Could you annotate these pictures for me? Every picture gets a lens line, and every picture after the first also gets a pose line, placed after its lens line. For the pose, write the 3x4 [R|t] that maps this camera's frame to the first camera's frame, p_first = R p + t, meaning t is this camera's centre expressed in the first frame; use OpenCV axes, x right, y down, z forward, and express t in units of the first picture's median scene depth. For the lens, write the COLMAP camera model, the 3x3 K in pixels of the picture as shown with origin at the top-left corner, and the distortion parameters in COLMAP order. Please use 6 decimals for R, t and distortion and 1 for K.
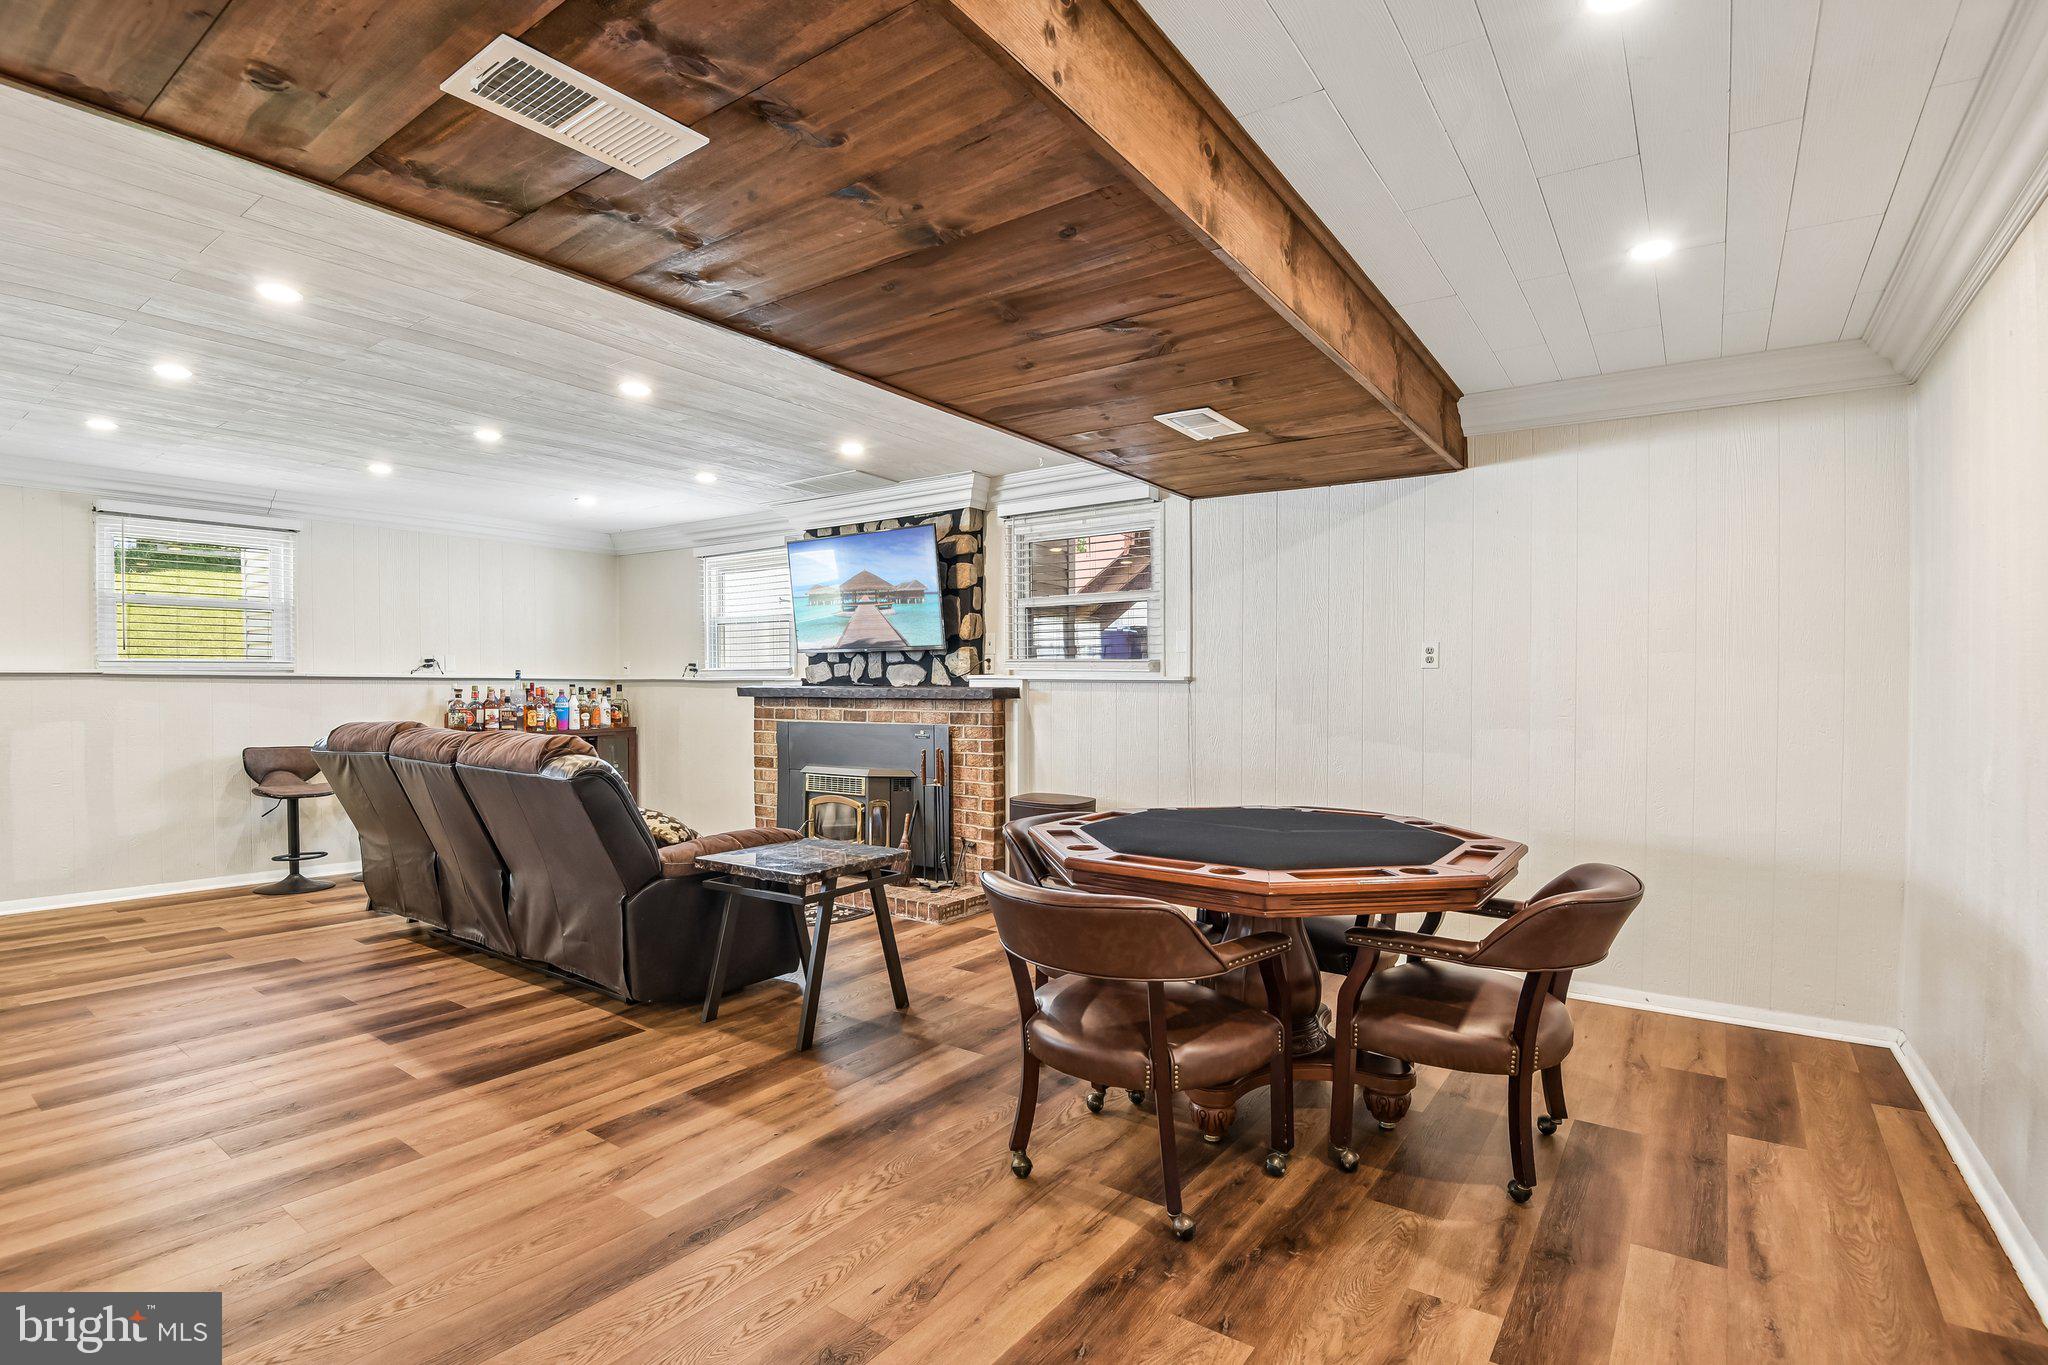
lens RADIAL K [[962.9, 0, 1013.4], [0, 962.9, 683.6], [0, 0, 1]] dist [0.003709, -0.026248]
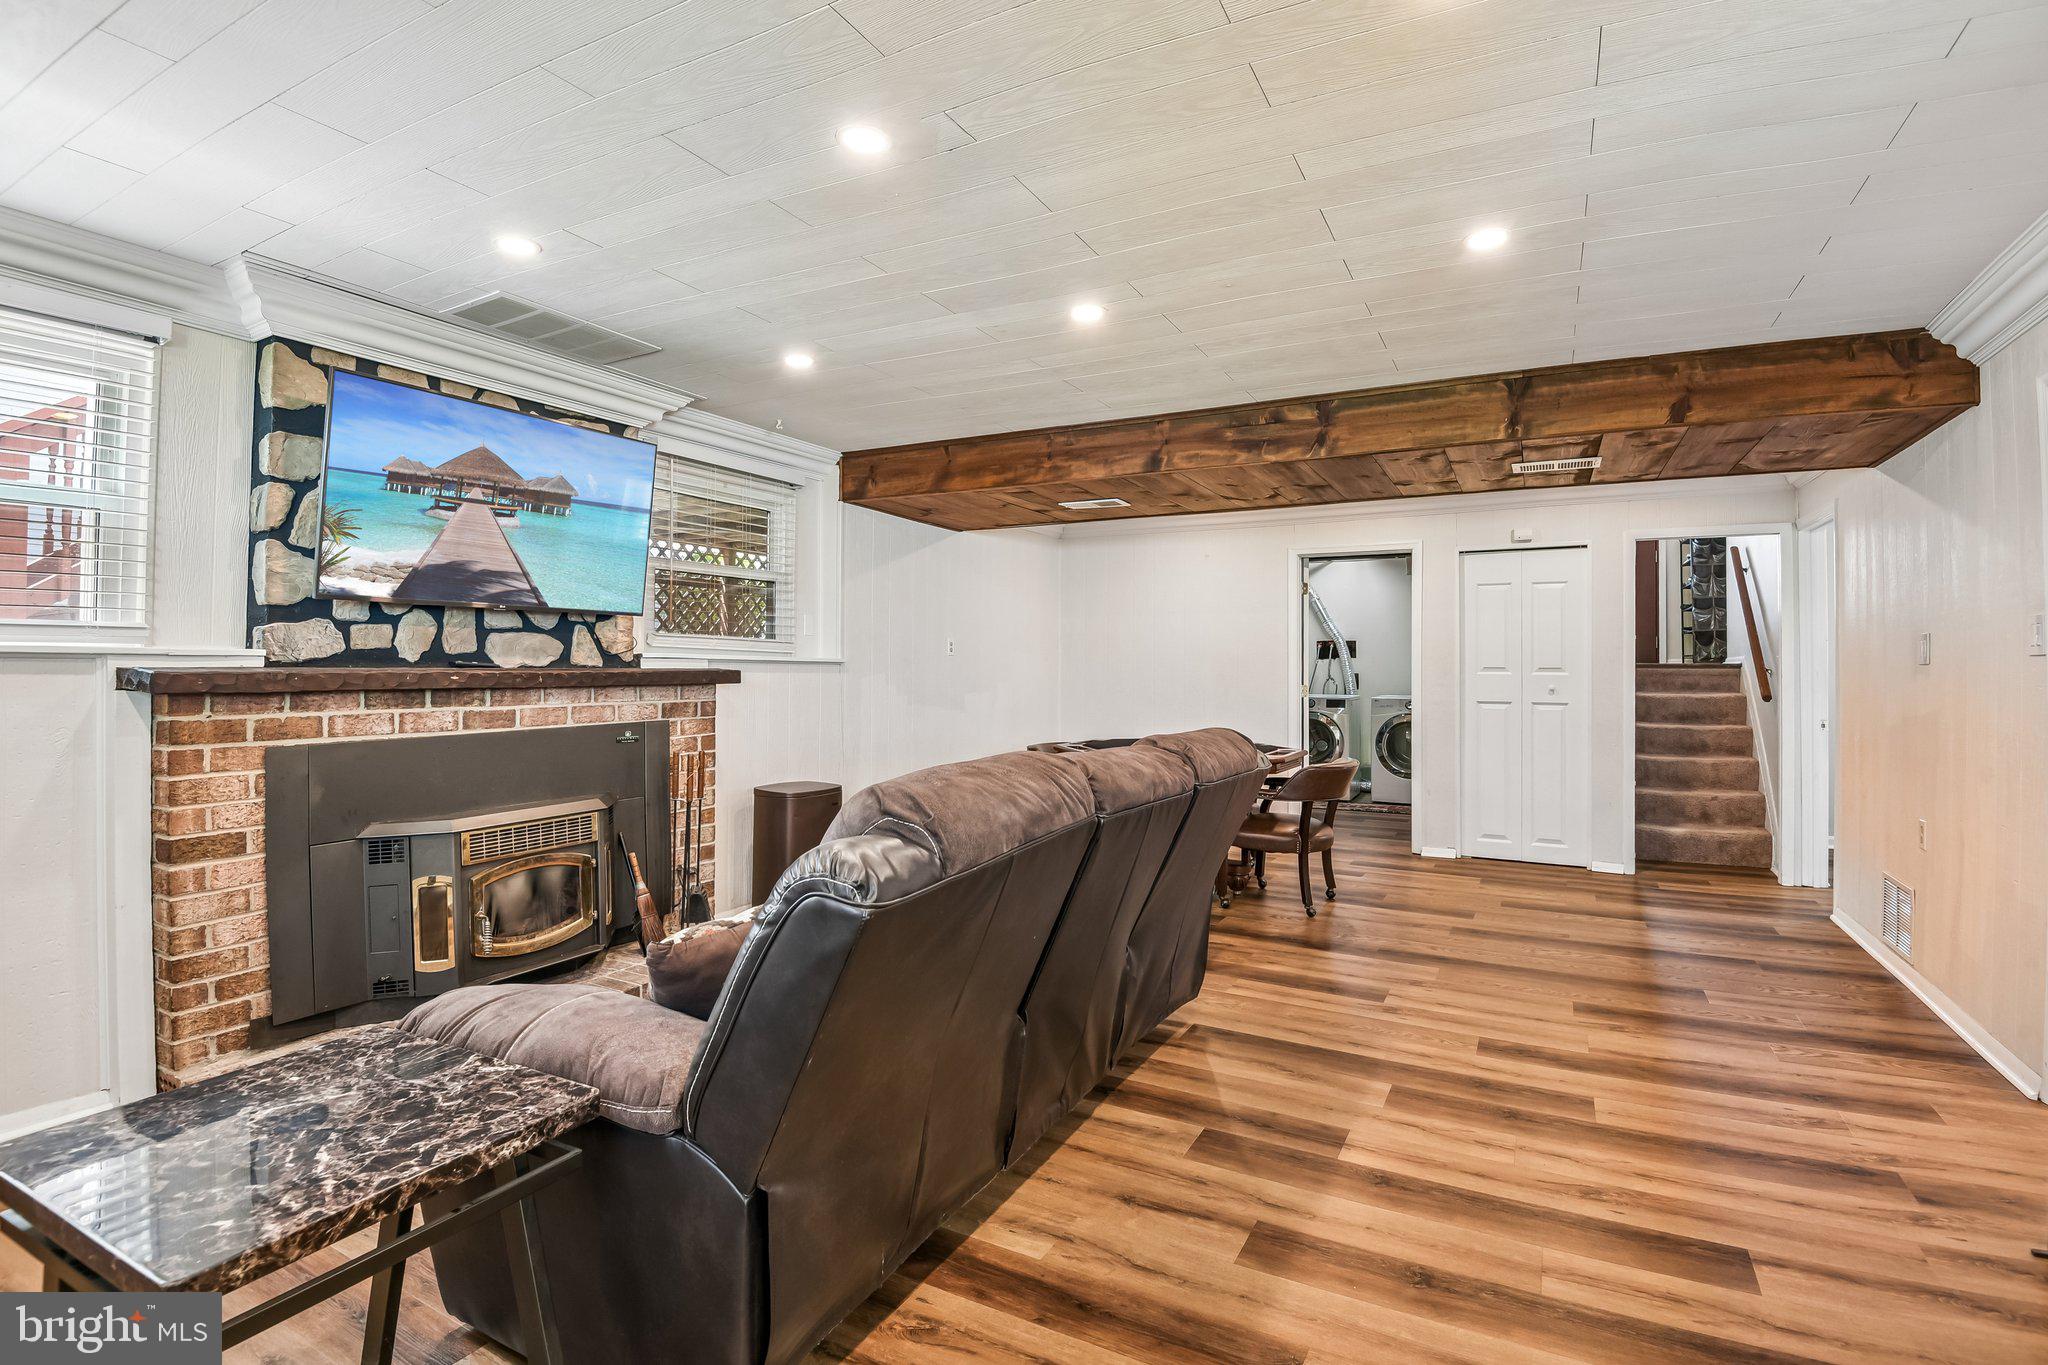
lens RADIAL K [[964.3, 0, 1019.4], [0, 964.3, 654.0], [0, 0, 1]] dist [-0.000992, -0.028488]
pose [[-0.125795, 0.006181, 0.992037, -0.907693], [-0.011464, 0.999905, -0.007684, -0.005759], [-0.991990, -0.012340, -0.125712, 0.884270]]
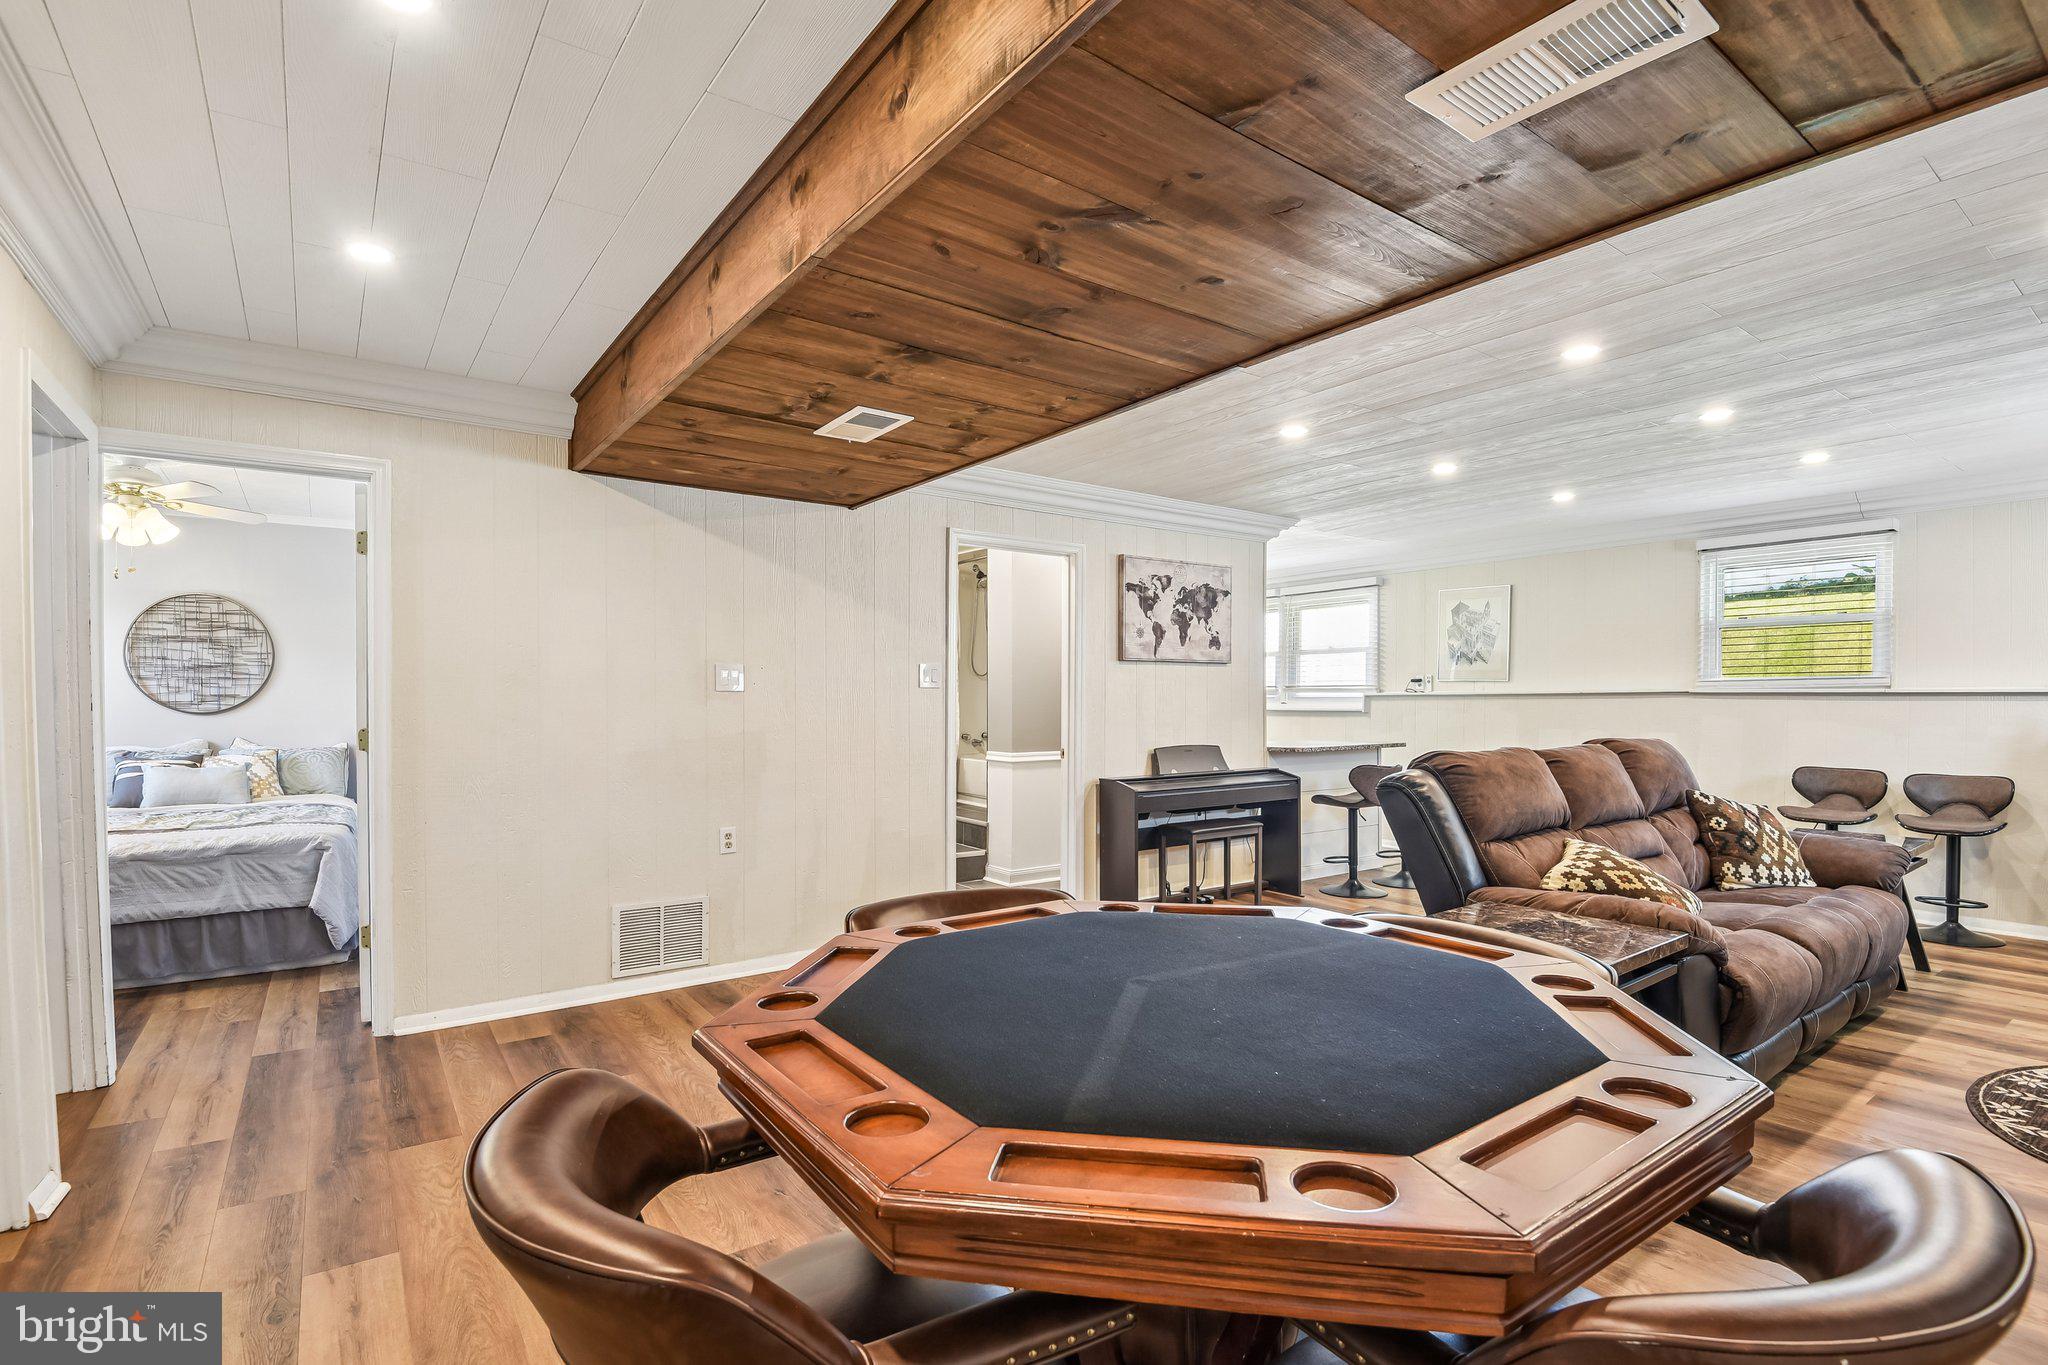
lens RADIAL K [[971.1, 0, 1003.4], [0, 971.1, 702.6], [0, 0, 1]] dist [0.002111, -0.020343]
pose [[-0.331245, 0.001677, -0.943543, 0.436171], [0.001950, 0.999998, 0.001092, -0.001196], [0.943543, -0.001478, -0.331247, 0.610531]]
